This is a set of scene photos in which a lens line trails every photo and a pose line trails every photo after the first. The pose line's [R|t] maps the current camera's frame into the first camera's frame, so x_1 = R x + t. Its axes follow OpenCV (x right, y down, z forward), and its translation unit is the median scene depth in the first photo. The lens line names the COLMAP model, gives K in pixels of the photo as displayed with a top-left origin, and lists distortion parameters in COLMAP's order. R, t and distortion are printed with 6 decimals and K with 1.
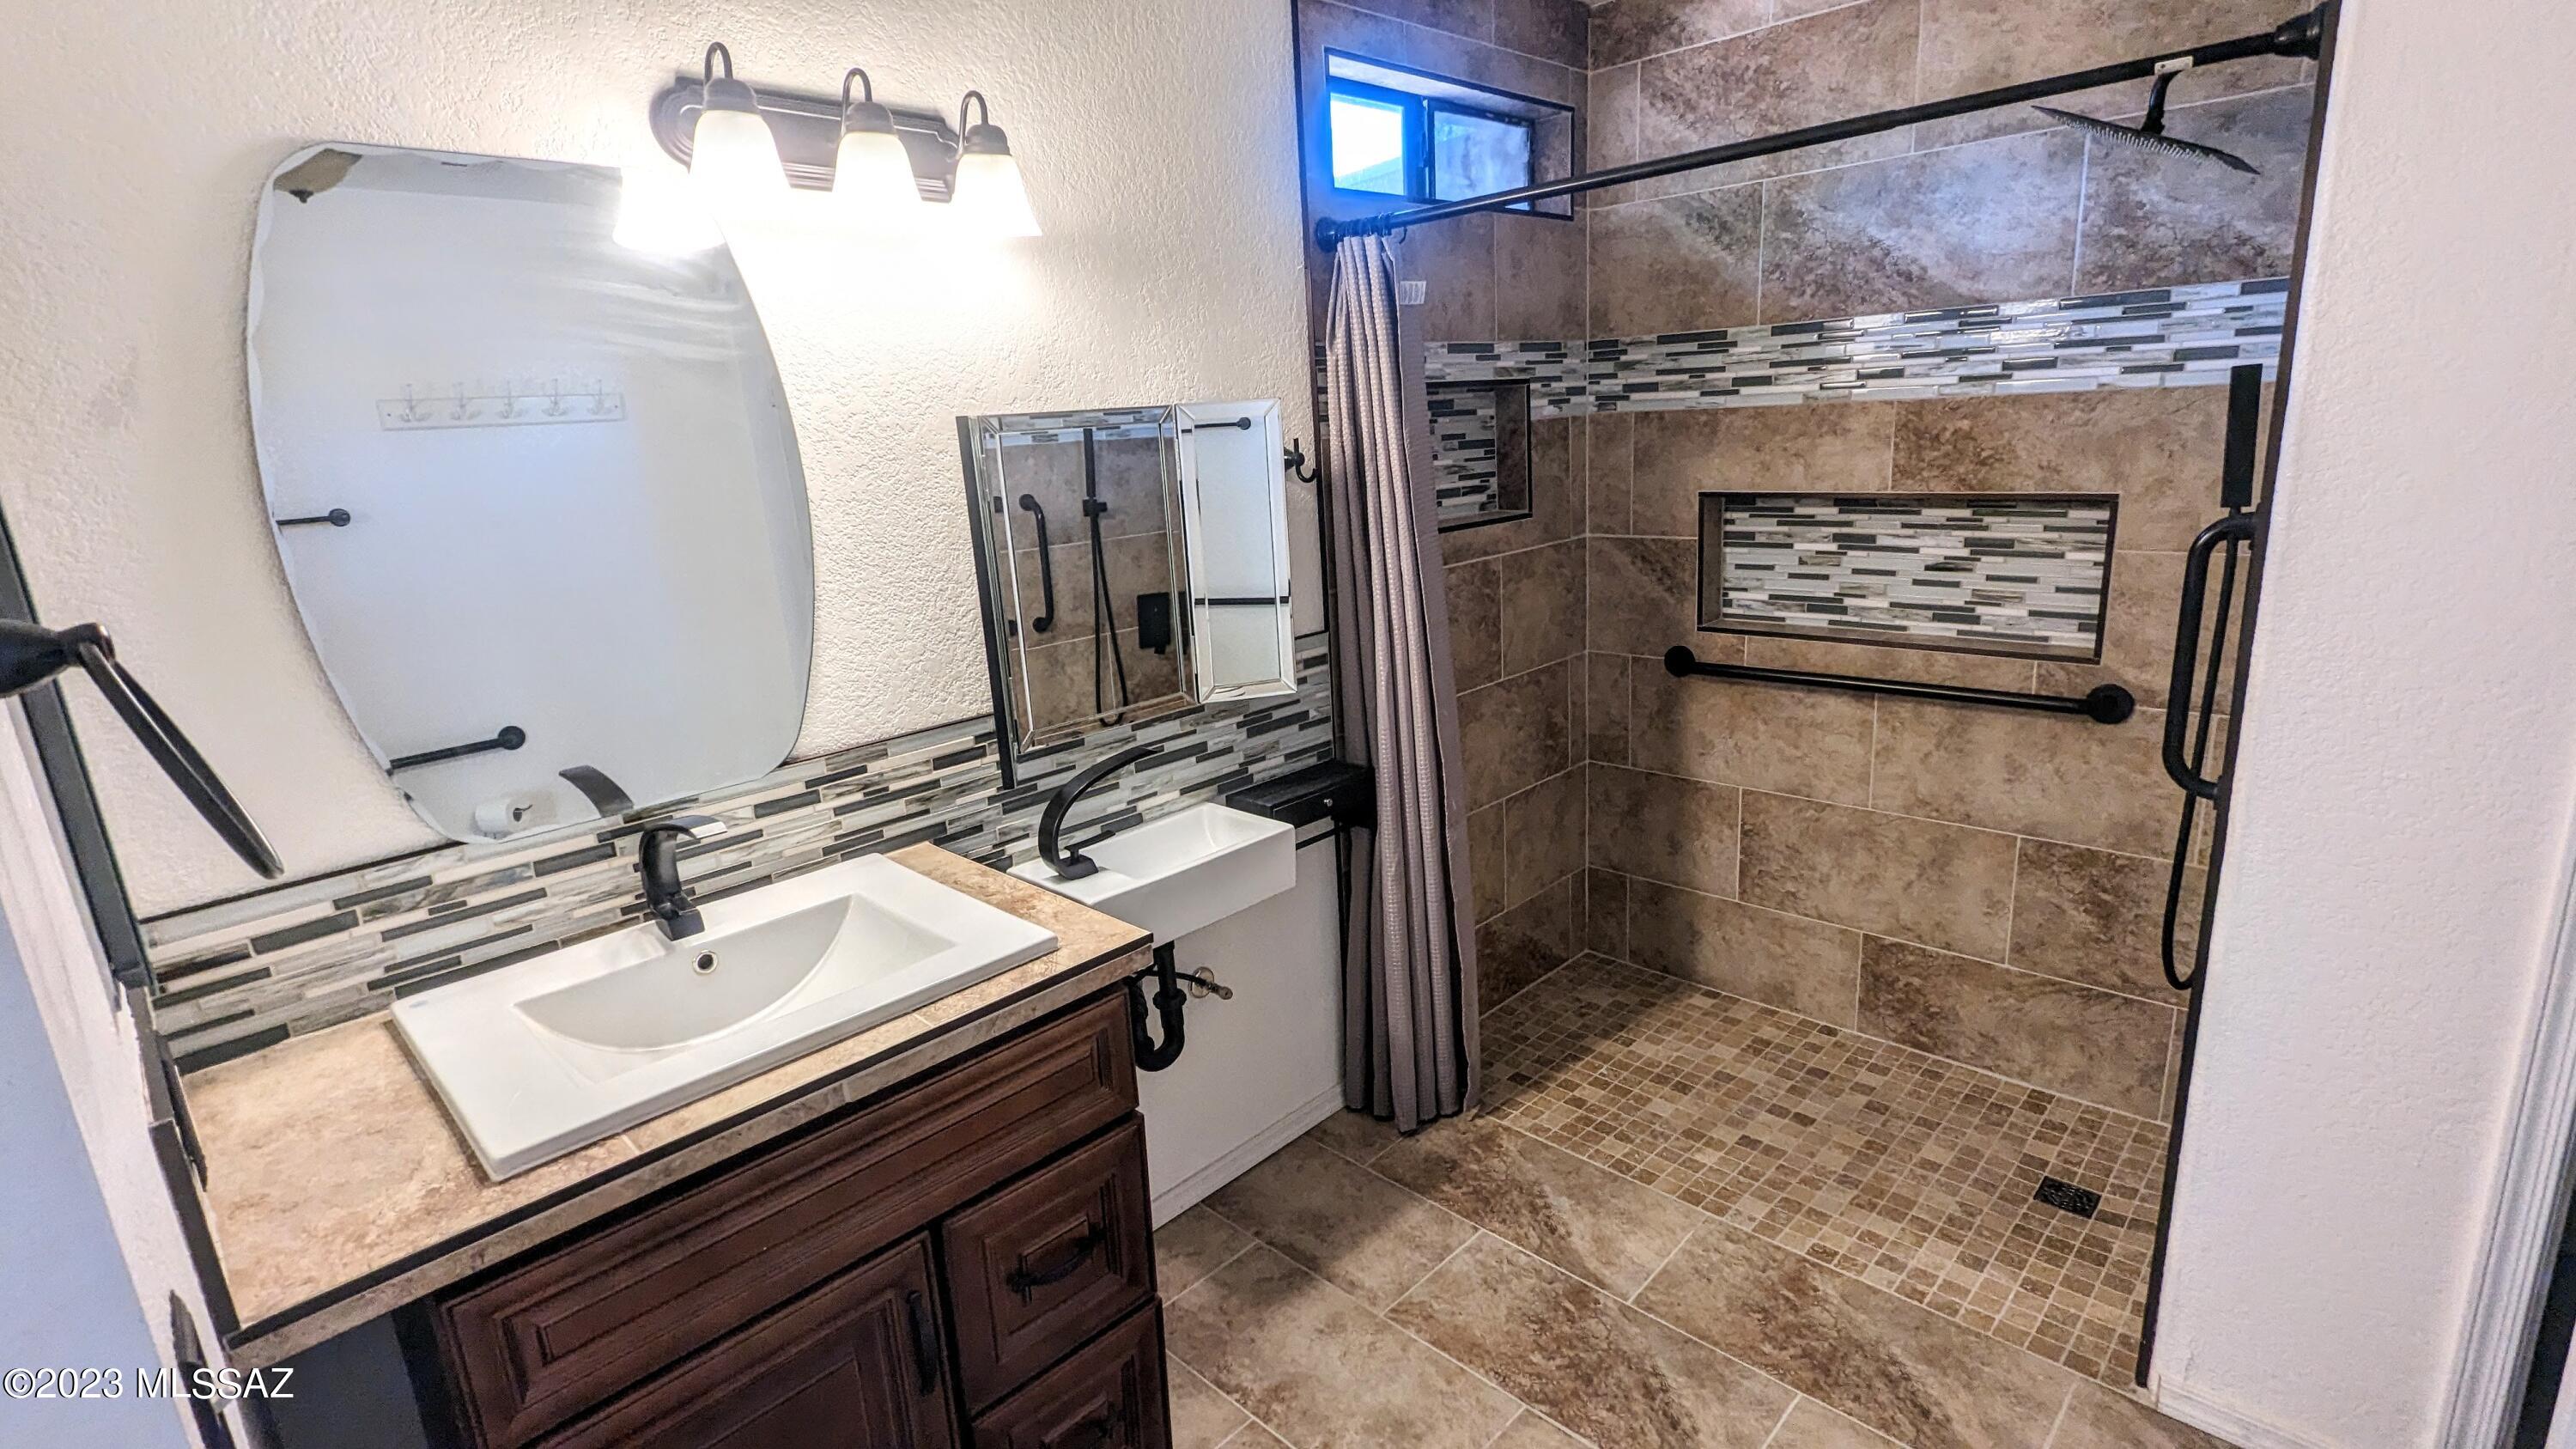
lens RADIAL K [[1219.2, 0, 1271.4], [0, 1219.2, 737.0], [0, 0, 1]] dist [-0.001947, 0.000998]
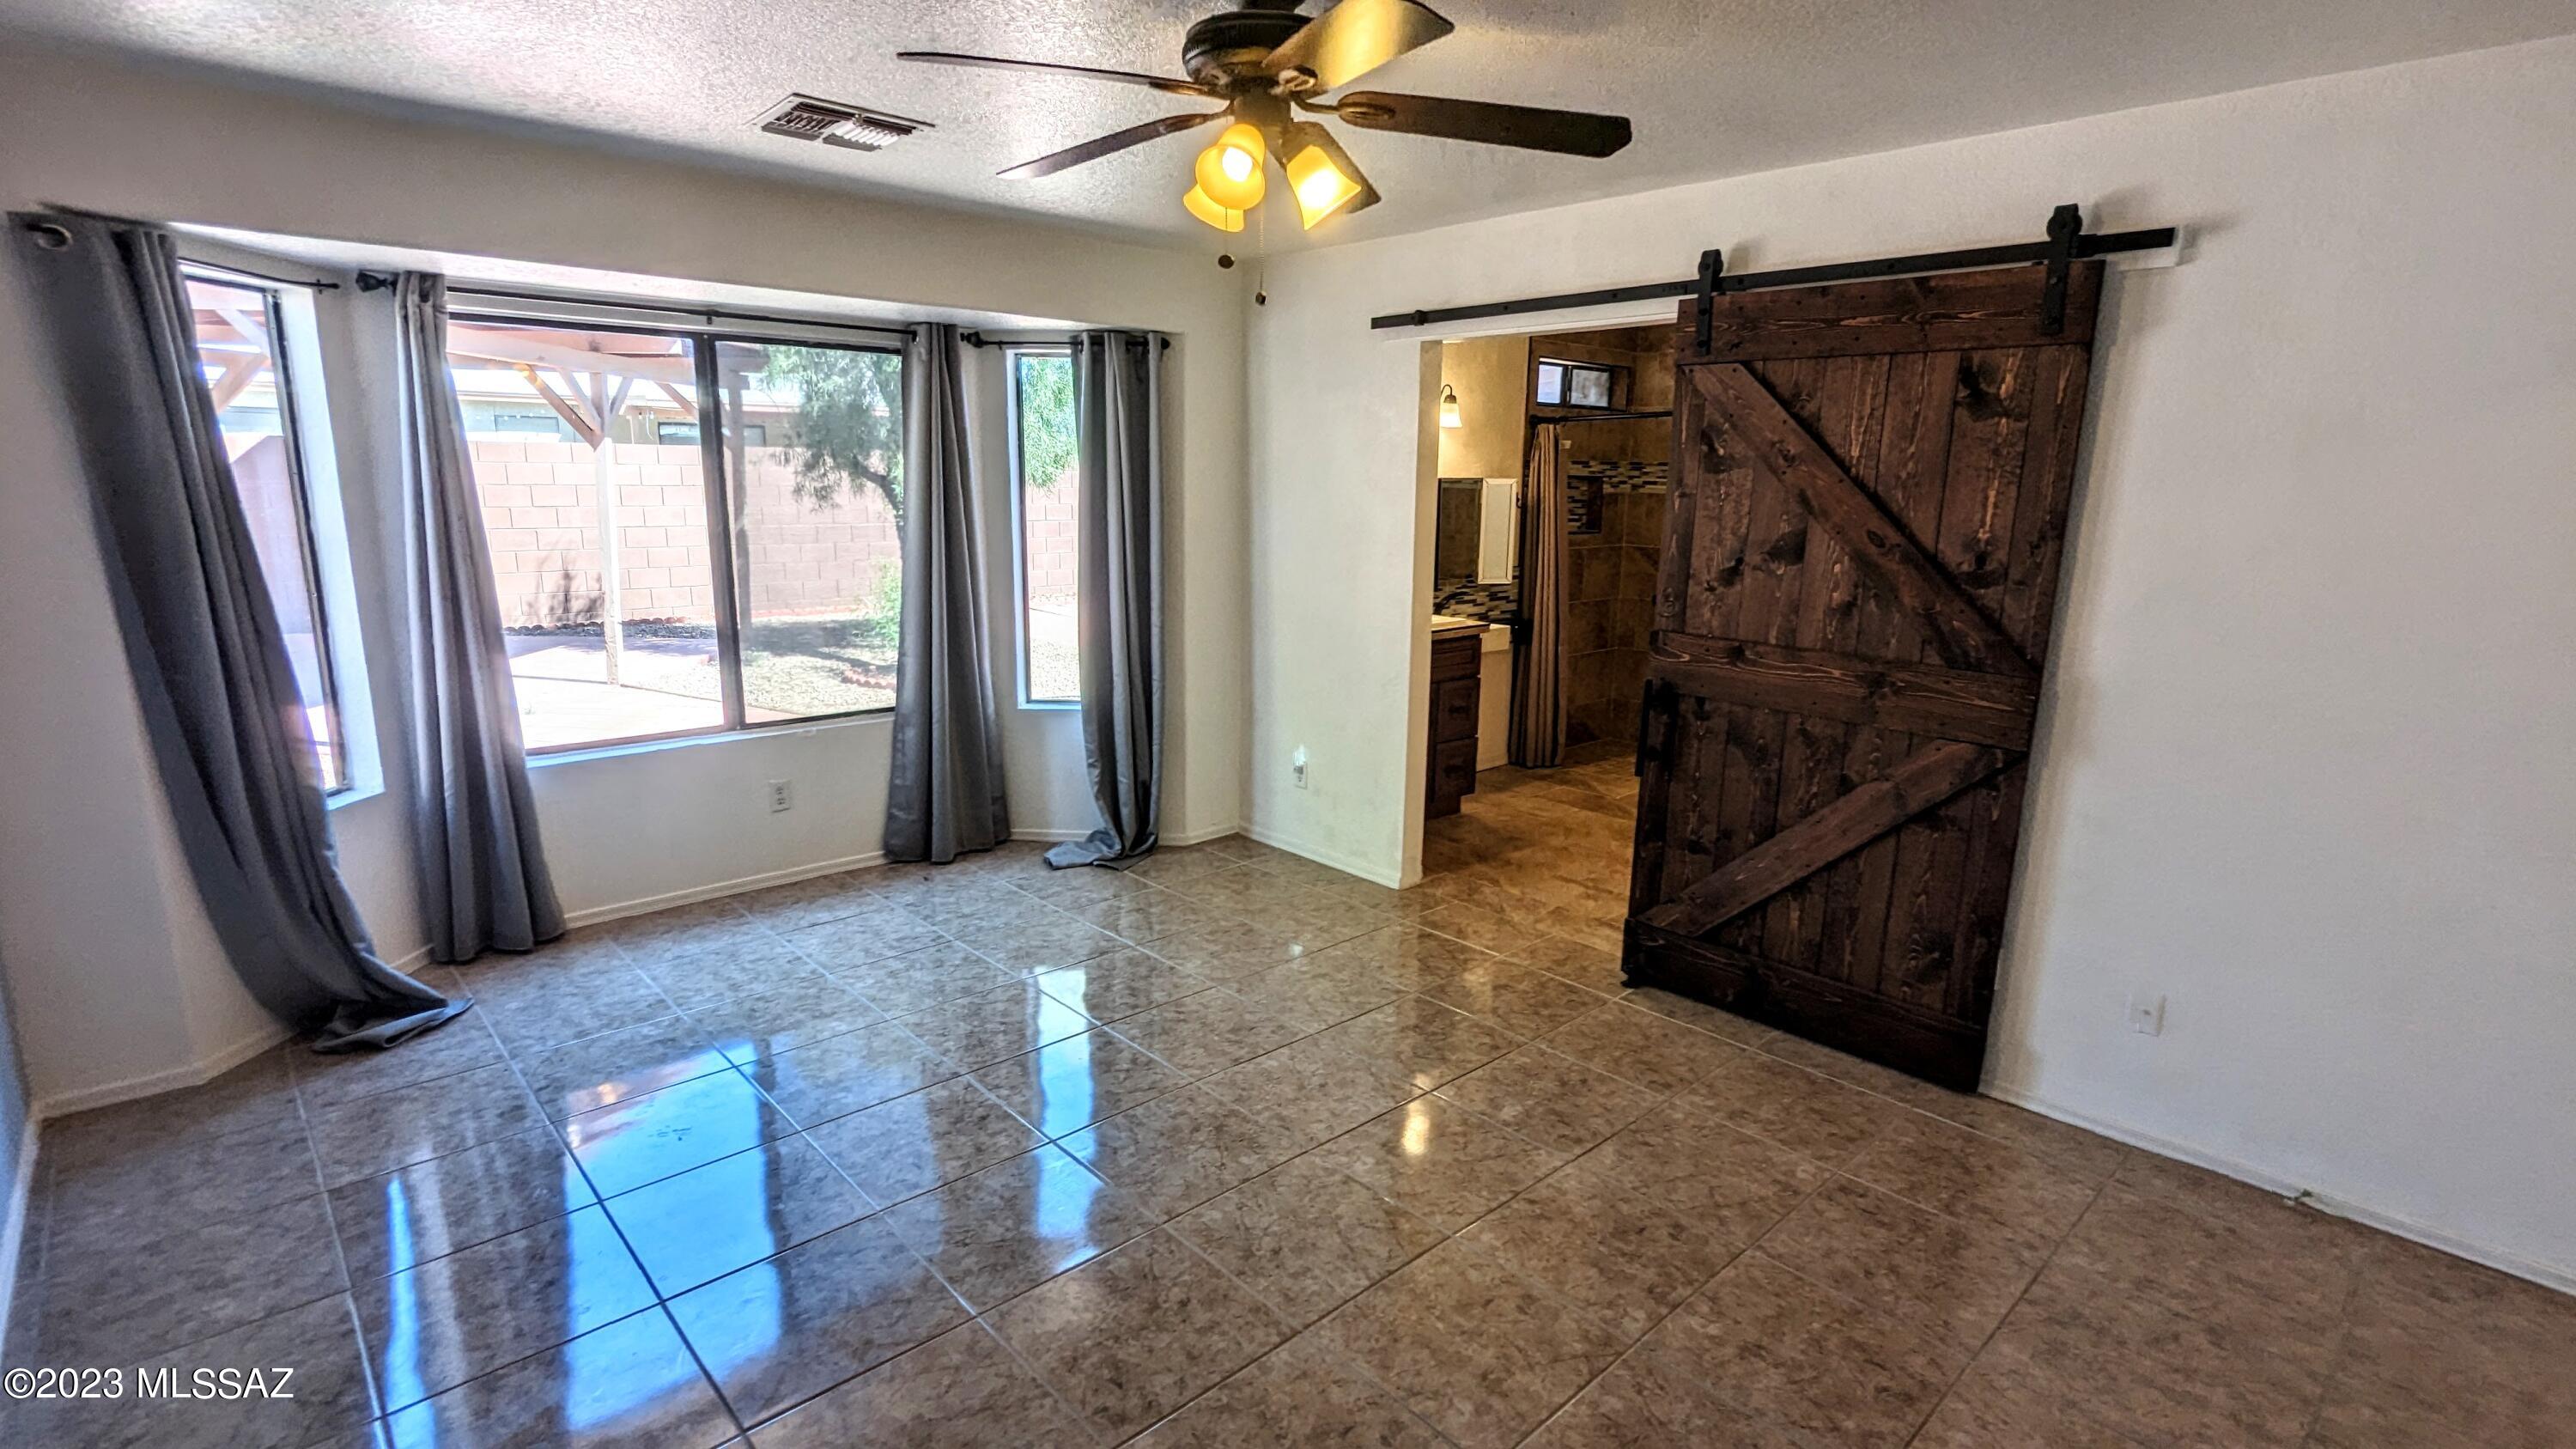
lens RADIAL K [[1219.2, 0, 1271.1], [0, 1219.2, 717.8], [0, 0, 1]] dist [-0.001947, 0.000998]
pose [[0.995899, 0.083874, -0.033905, -0.377288], [-0.085651, 0.994812, -0.054898, 0.435693], [0.029124, 0.057577, 0.997916, -1.645480]]
